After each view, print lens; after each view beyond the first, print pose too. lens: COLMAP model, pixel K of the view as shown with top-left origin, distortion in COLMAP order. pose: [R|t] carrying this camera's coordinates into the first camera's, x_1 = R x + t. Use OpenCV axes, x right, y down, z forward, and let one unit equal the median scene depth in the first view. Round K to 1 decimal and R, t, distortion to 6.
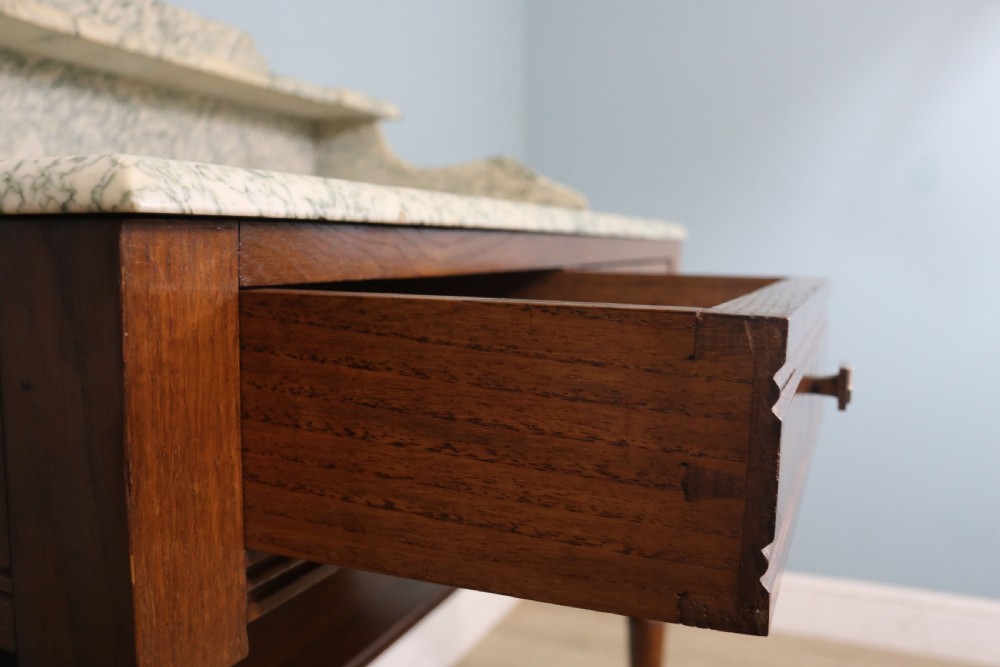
lens RADIAL K [[925.3, 0, 497.3], [0, 925.3, 355.2], [0, 0, 1]] dist [-0.184870, 0.213242]
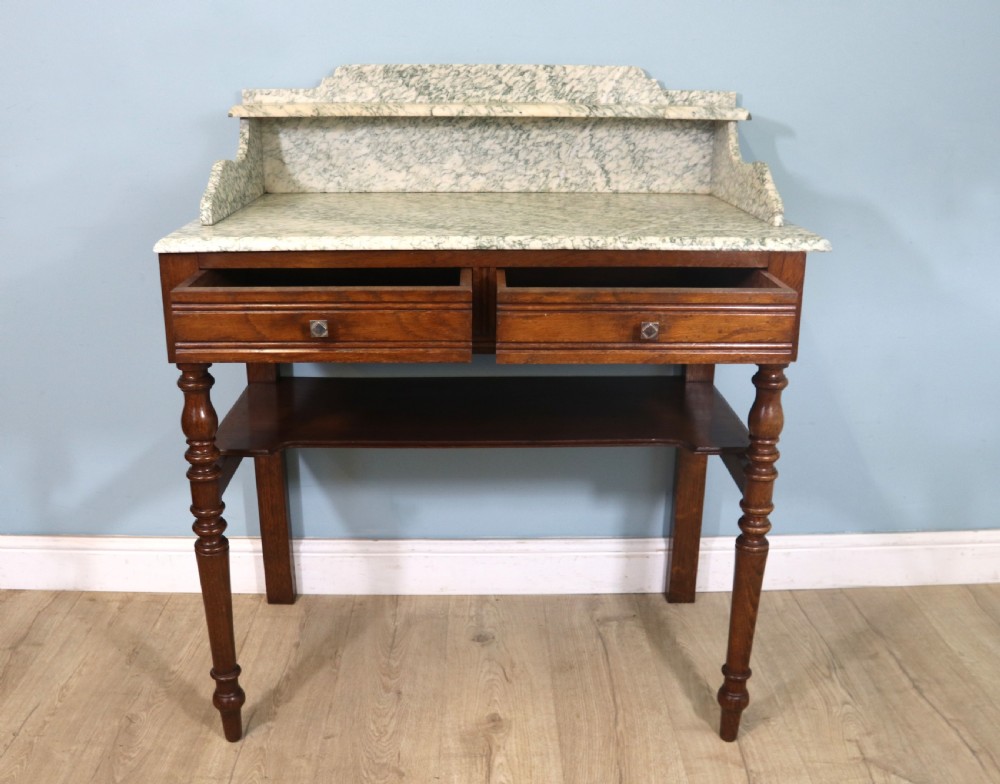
lens RADIAL K [[973.9, 0, 496.9], [0, 973.9, 383.7], [0, 0, 1]] dist [-0.184149, 0.129101]
pose [[0.391911, 0.274855, -0.877986, 4.236707], [-0.107712, 0.961475, 0.252912, -0.829000], [0.913676, -0.004550, 0.406418, 0.525348]]
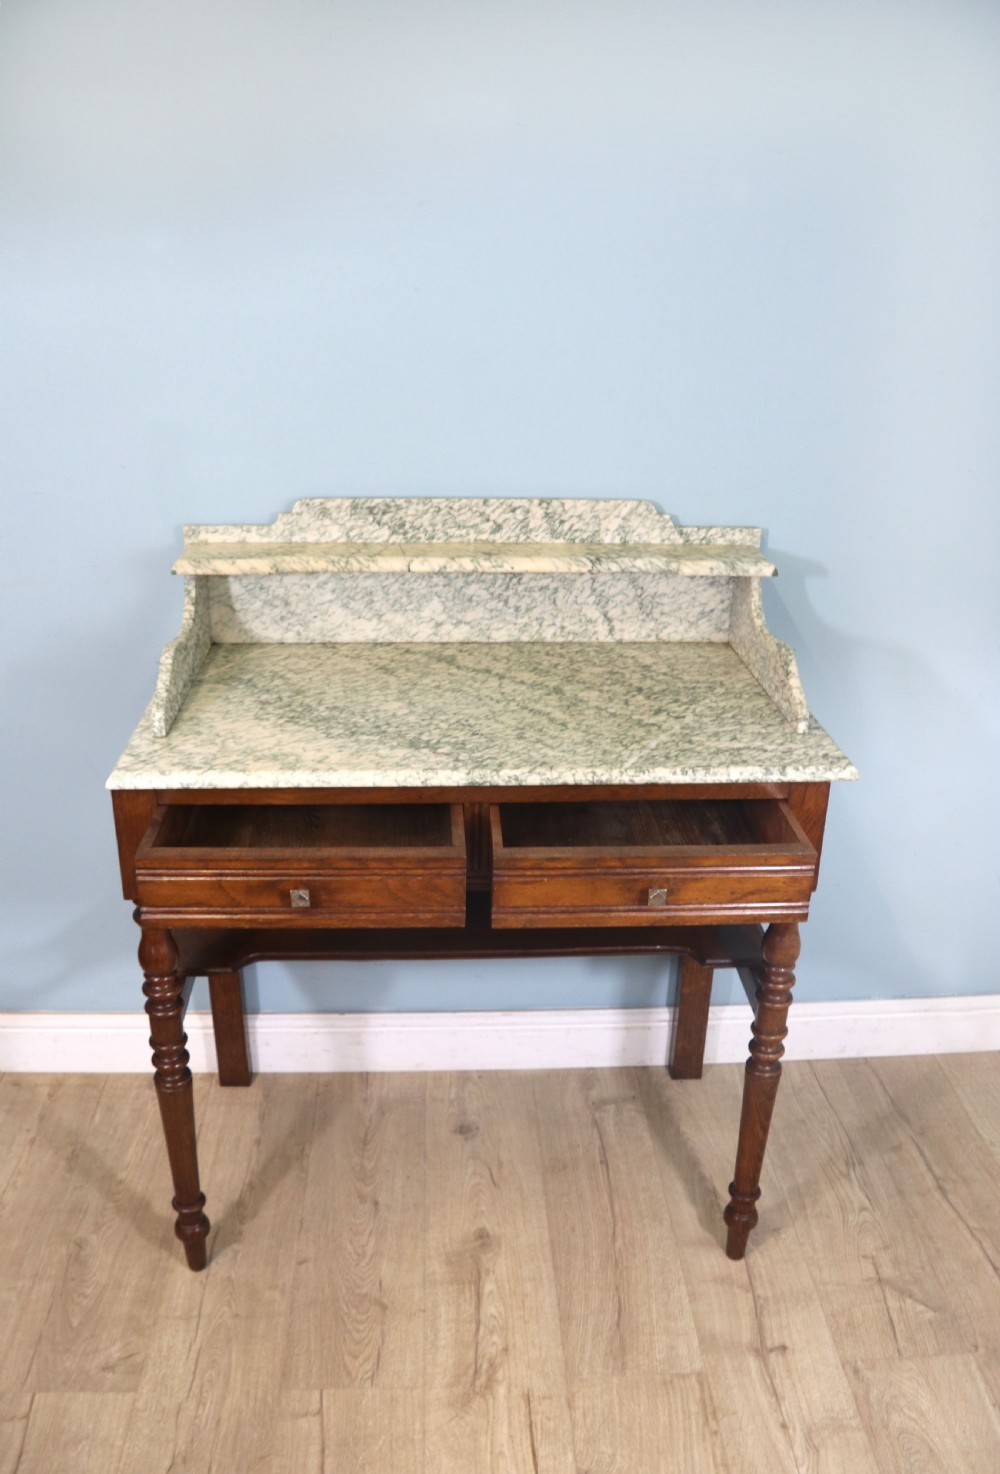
lens RADIAL K [[1236.6, 0, 518.9], [0, 1236.6, 734.6], [0, 0, 1]] dist [-0.186451, 0.131383]
pose [[0.434484, 0.343471, -0.832617, 4.402376], [-0.123409, 0.938416, 0.322717, -2.140087], [0.892185, -0.037463, 0.450114, 0.149365]]
